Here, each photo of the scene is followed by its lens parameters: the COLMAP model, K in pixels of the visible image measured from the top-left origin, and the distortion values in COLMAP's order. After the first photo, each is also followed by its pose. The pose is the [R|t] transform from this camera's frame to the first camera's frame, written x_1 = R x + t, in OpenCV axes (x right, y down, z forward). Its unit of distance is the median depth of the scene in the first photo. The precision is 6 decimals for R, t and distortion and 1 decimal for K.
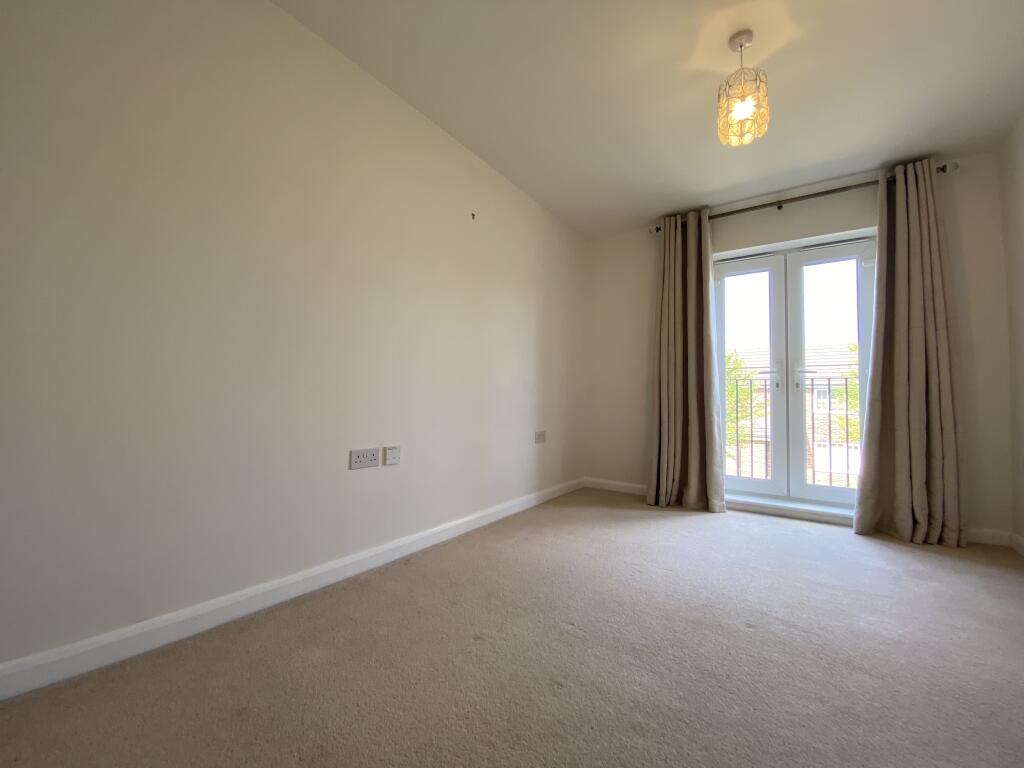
lens RADIAL K [[416.0, 0, 510.8], [0, 416.0, 381.8], [0, 0, 1]] dist [0.034195, -0.025304]
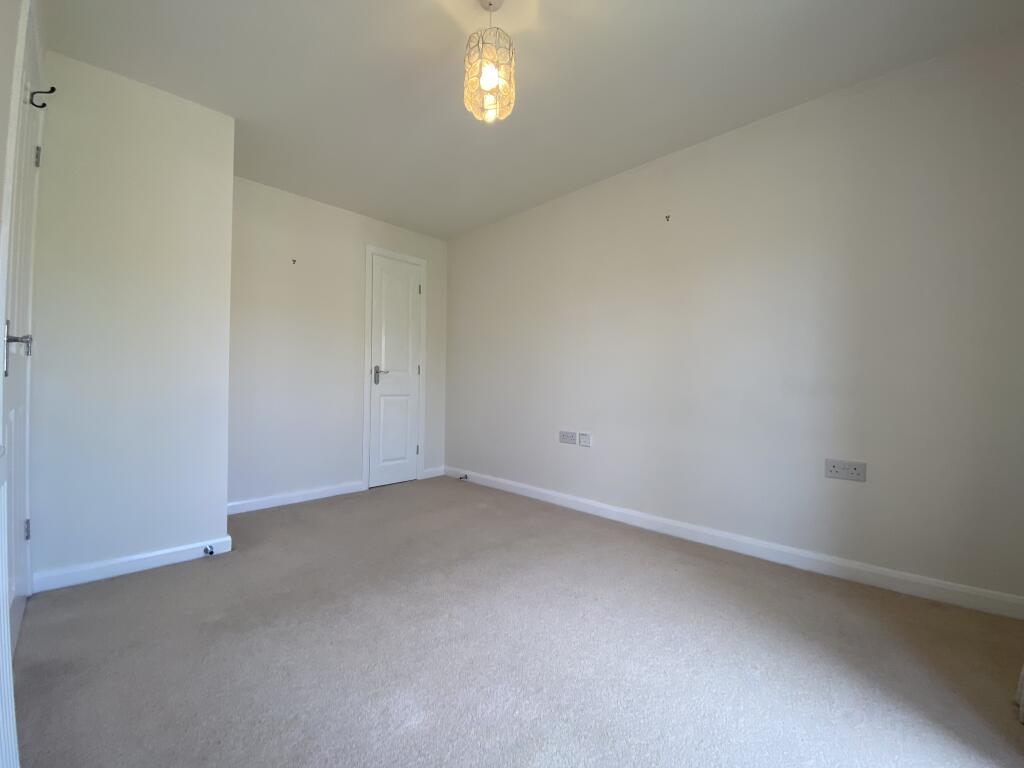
lens RADIAL K [[416.0, 0, 510.8], [0, 416.0, 381.8], [0, 0, 1]] dist [0.034195, -0.025304]
pose [[-0.164624, -0.019985, -0.986154, 1.198092], [0.037278, 0.998954, -0.026467, 0.004206], [0.985652, -0.041119, -0.163707, 0.999036]]
